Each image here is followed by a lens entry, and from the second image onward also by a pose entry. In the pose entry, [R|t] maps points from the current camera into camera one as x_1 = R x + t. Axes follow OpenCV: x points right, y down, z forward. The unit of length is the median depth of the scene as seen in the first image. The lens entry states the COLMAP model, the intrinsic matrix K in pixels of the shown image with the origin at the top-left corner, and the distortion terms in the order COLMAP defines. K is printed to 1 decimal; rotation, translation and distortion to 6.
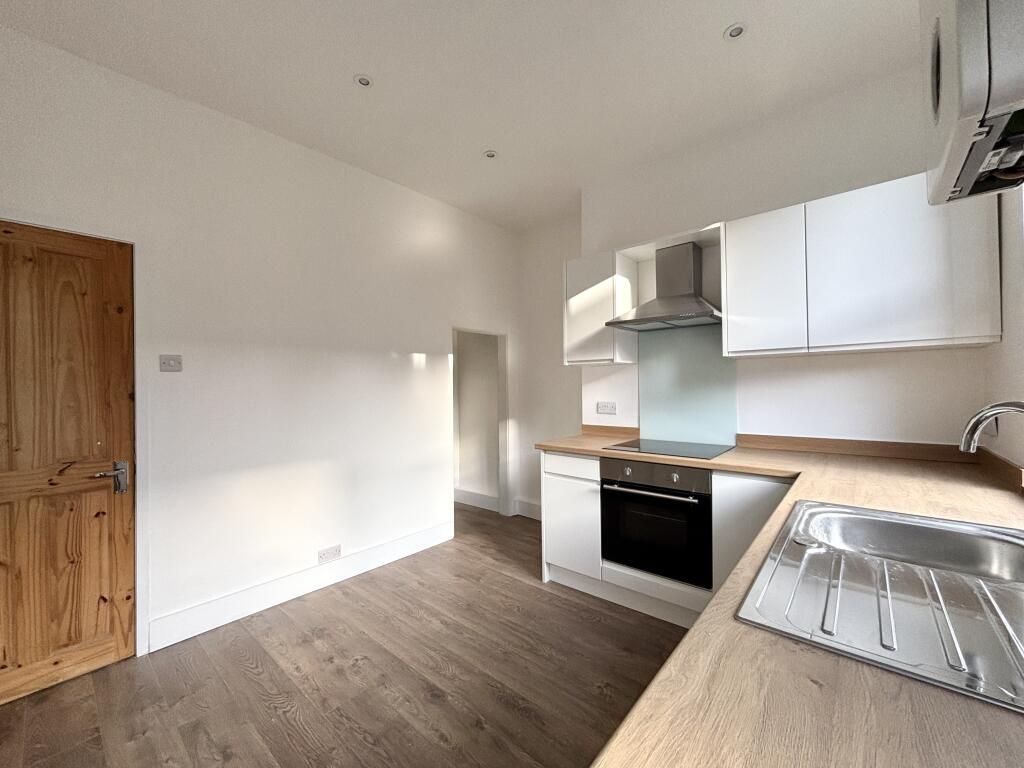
lens RADIAL K [[413.8, 0, 513.5], [0, 413.8, 381.7], [0, 0, 1]] dist [0.000187, -0.000116]
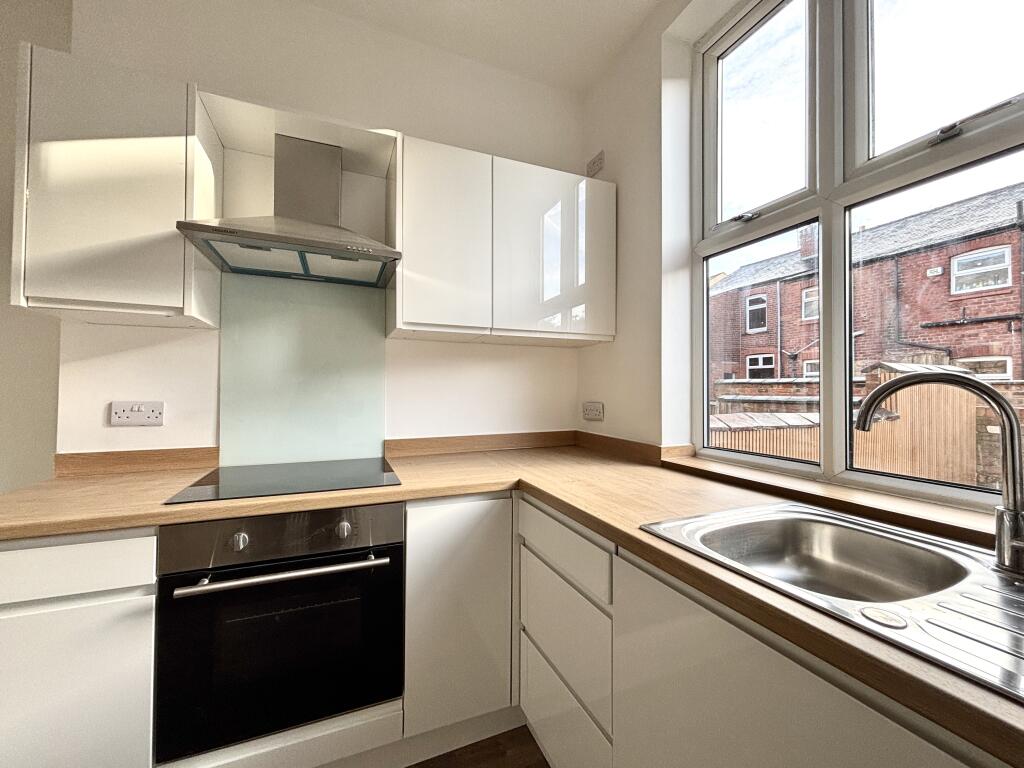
lens RADIAL K [[413.8, 0, 513.5], [0, 413.8, 381.7], [0, 0, 1]] dist [0.000187, -0.000116]
pose [[0.452035, 0.032099, 0.891422, -0.008802], [-0.017890, 0.999478, -0.026918, 0.038442], [-0.891821, -0.003780, 0.452374, 0.472167]]
